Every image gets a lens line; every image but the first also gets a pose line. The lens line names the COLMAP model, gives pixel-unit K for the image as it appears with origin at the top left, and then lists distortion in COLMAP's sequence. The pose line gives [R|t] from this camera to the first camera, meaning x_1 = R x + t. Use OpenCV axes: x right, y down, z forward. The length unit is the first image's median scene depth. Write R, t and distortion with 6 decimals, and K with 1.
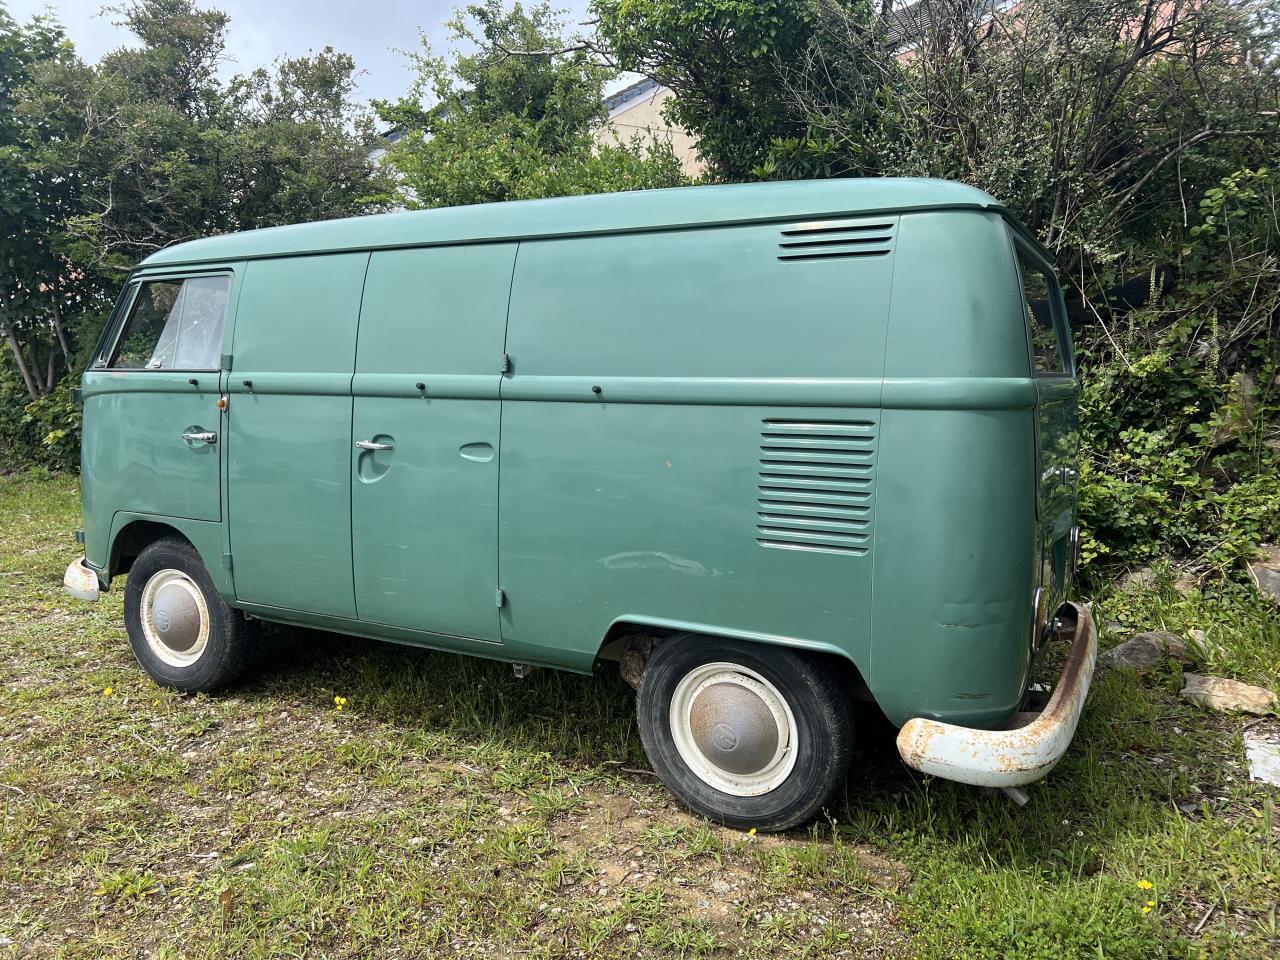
lens RADIAL K [[964.6, 0, 635.5], [0, 964.6, 479.9], [0, 0, 1]] dist [0.052963, -0.052226]
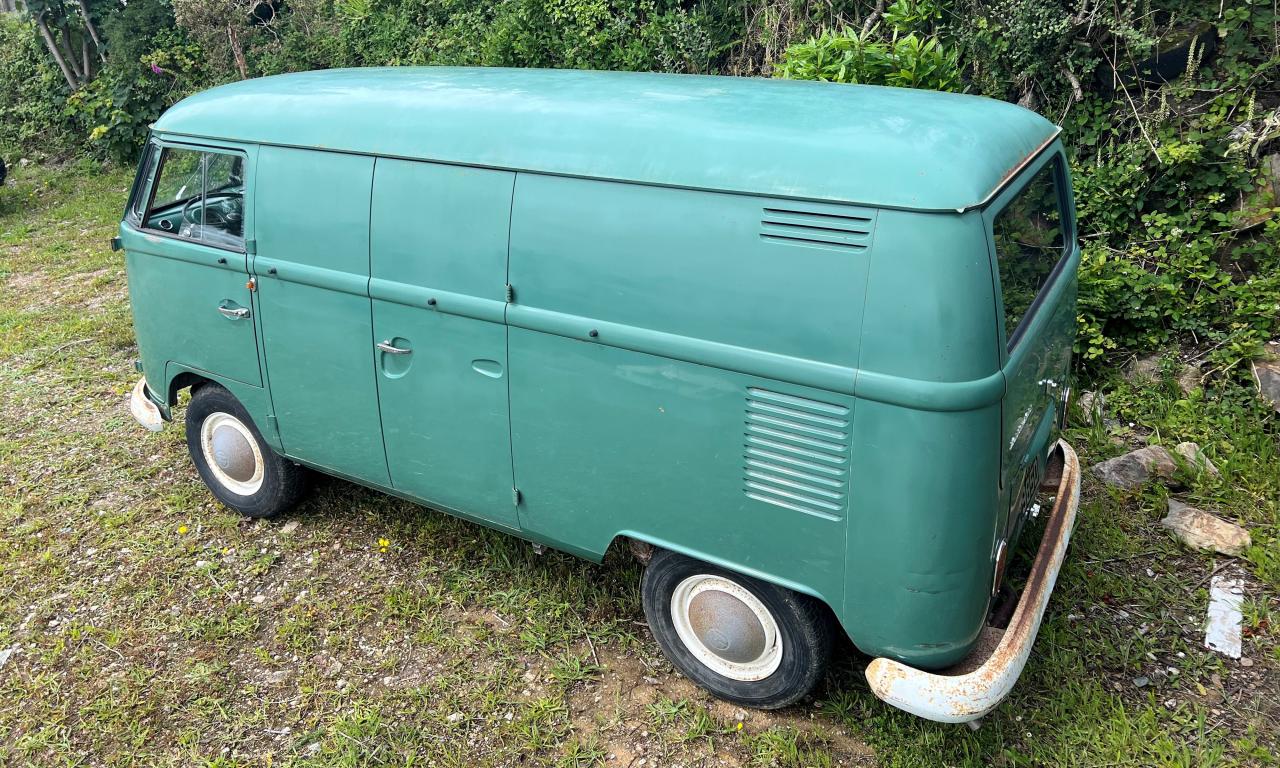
lens RADIAL K [[966.1, 0, 627.7], [0, 966.1, 302.1], [0, 0, 1]] dist [0.037791, -0.024374]
pose [[0.998168, -0.019135, -0.057404, 0.047735], [0.031166, 0.975748, 0.216667, -0.291698], [0.051866, -0.218059, 0.974556, -0.016374]]
